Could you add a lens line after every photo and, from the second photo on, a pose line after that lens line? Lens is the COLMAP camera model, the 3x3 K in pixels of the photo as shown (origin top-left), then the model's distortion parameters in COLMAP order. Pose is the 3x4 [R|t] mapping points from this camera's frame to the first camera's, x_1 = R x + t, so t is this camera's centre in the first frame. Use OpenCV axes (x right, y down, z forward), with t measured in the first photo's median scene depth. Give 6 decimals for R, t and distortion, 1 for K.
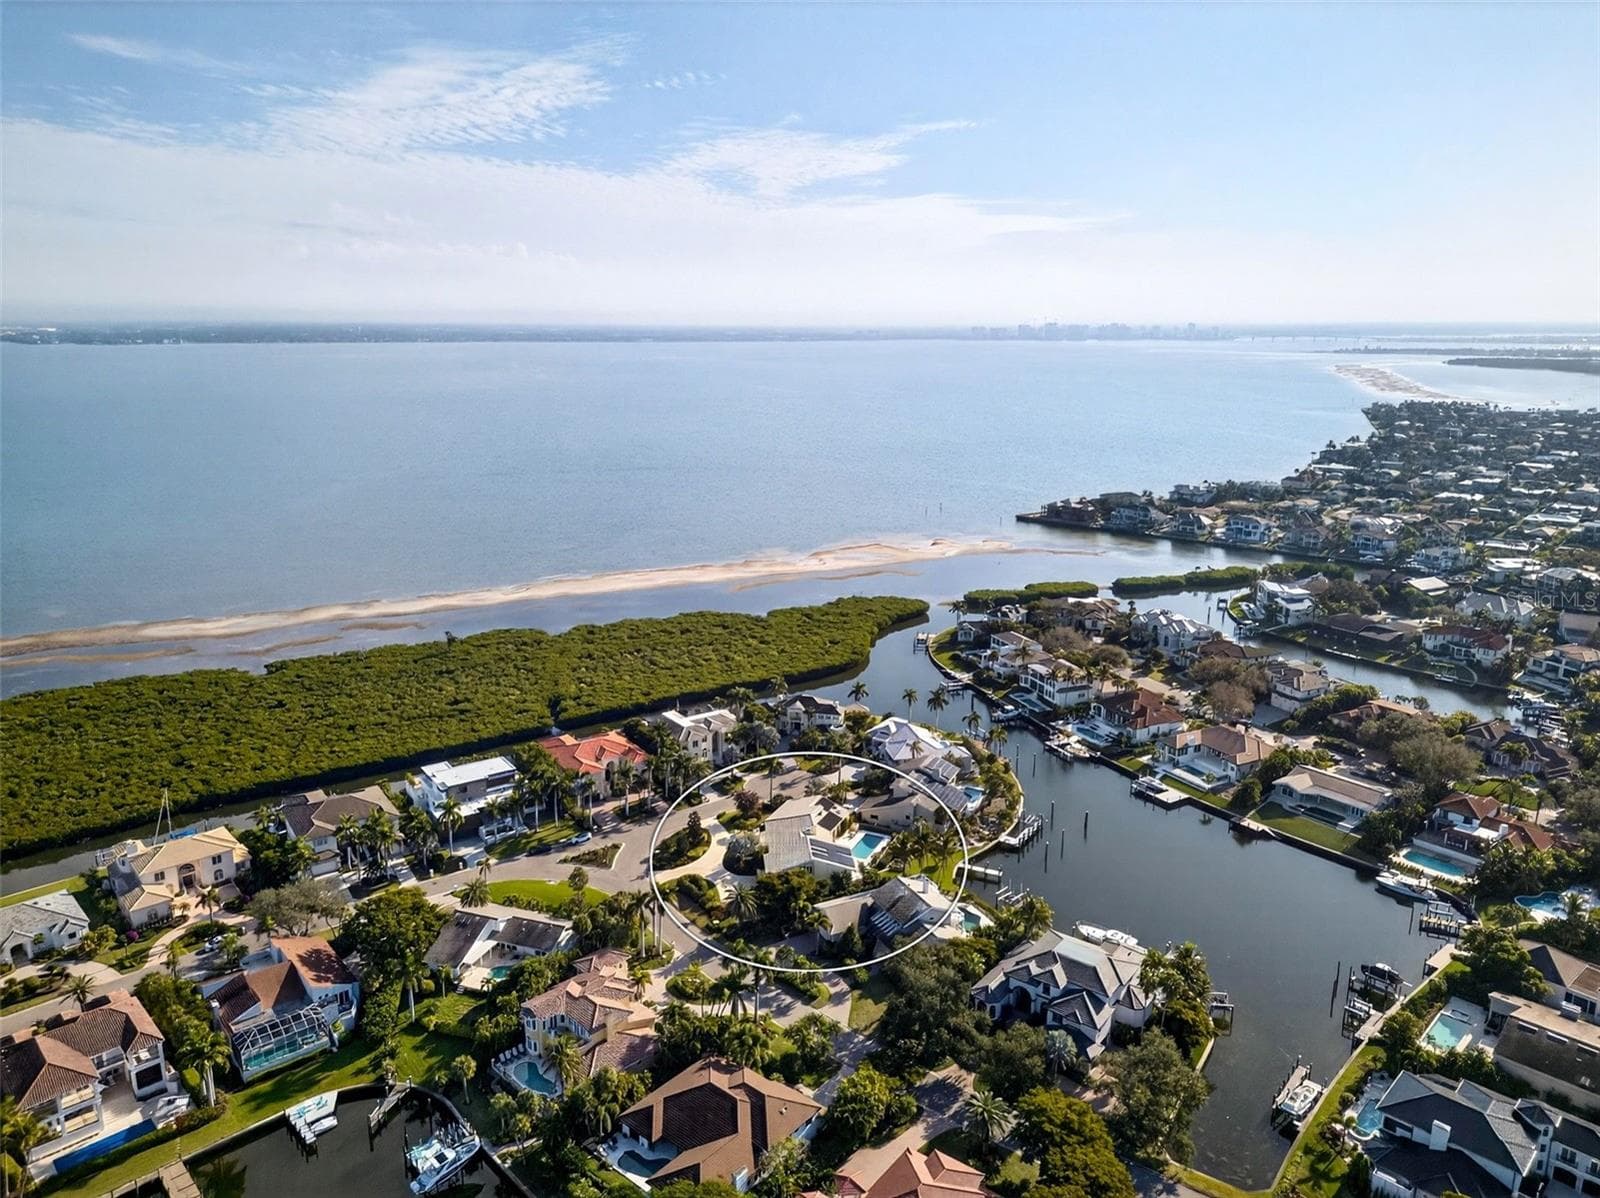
lens RADIAL K [[1252.7, 0, 800.0], [0, 1252.7, 599.0], [0, 0, 1]] dist [0.047941, 0.001355]
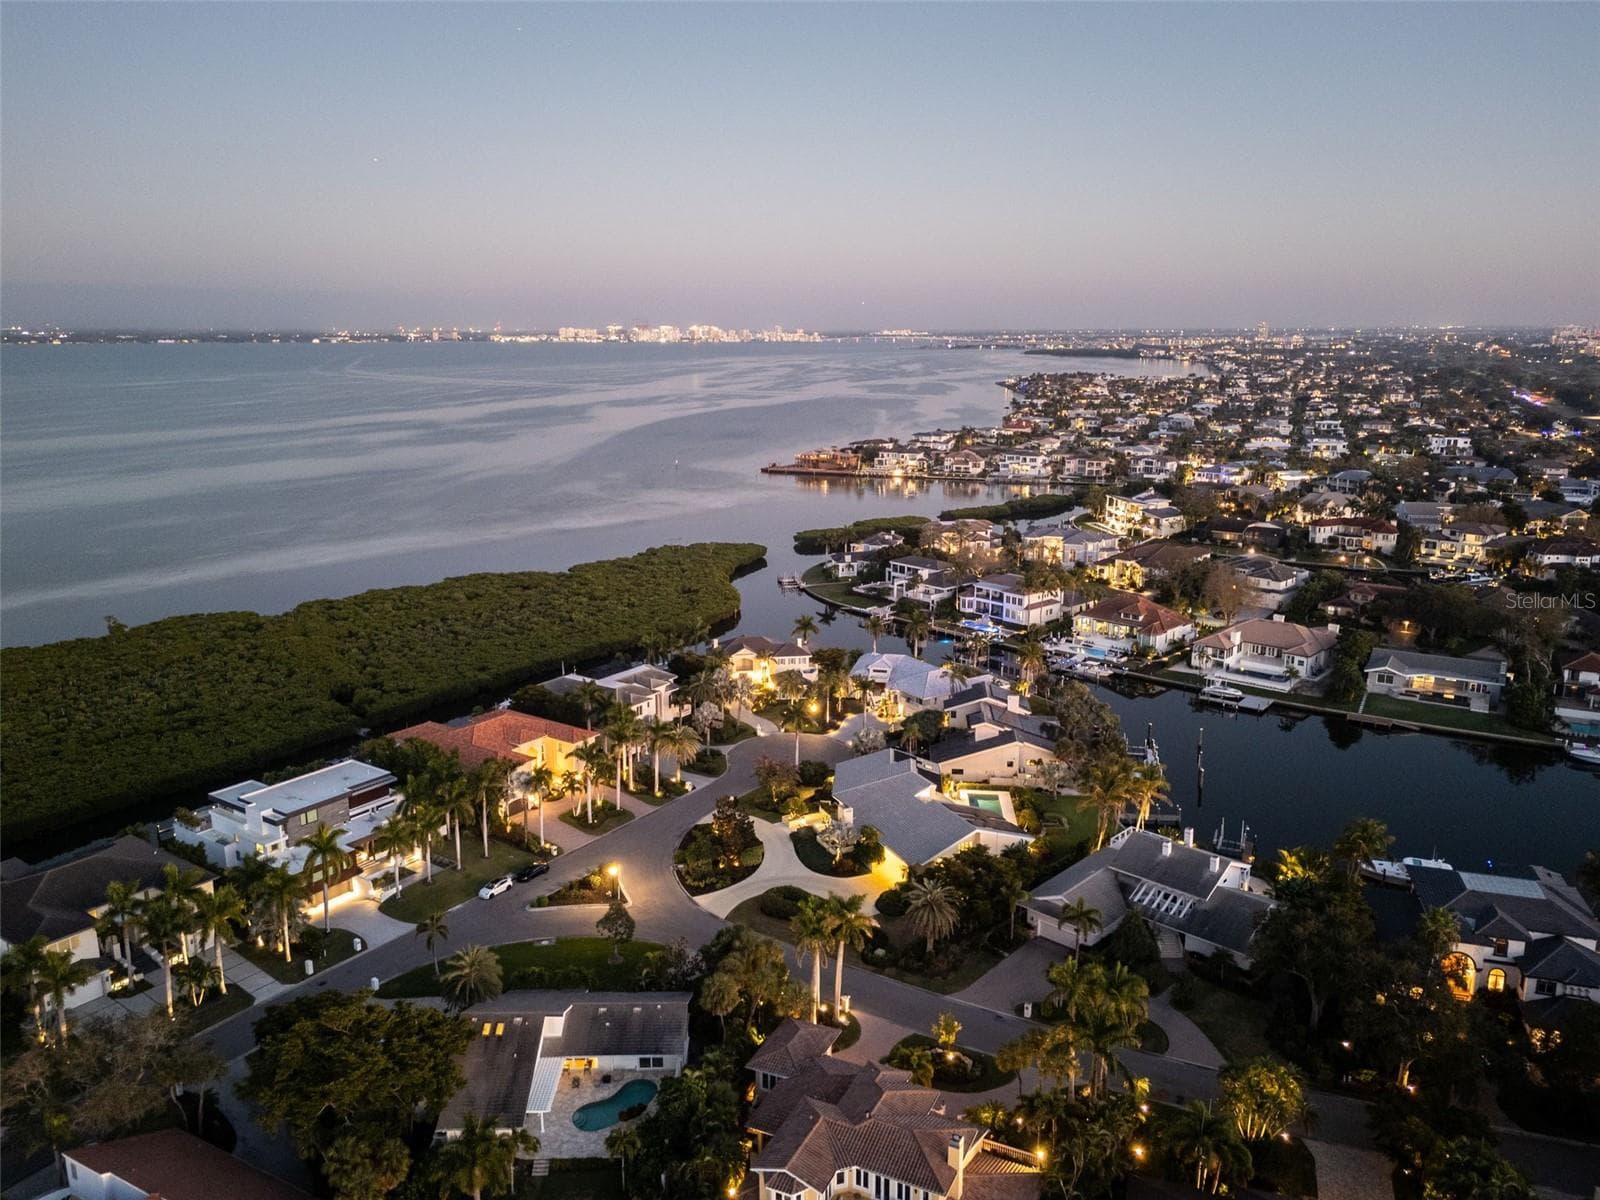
lens RADIAL K [[1252.7, 0, 800.0], [0, 1252.7, 600.0], [0, 0, 1]] dist [0.047941, 0.001355]
pose [[0.927440, -0.080133, 0.365285, -0.209084], [0.092480, 0.995579, -0.016400, 0.065991], [-0.362356, 0.048992, 0.930751, 0.305550]]
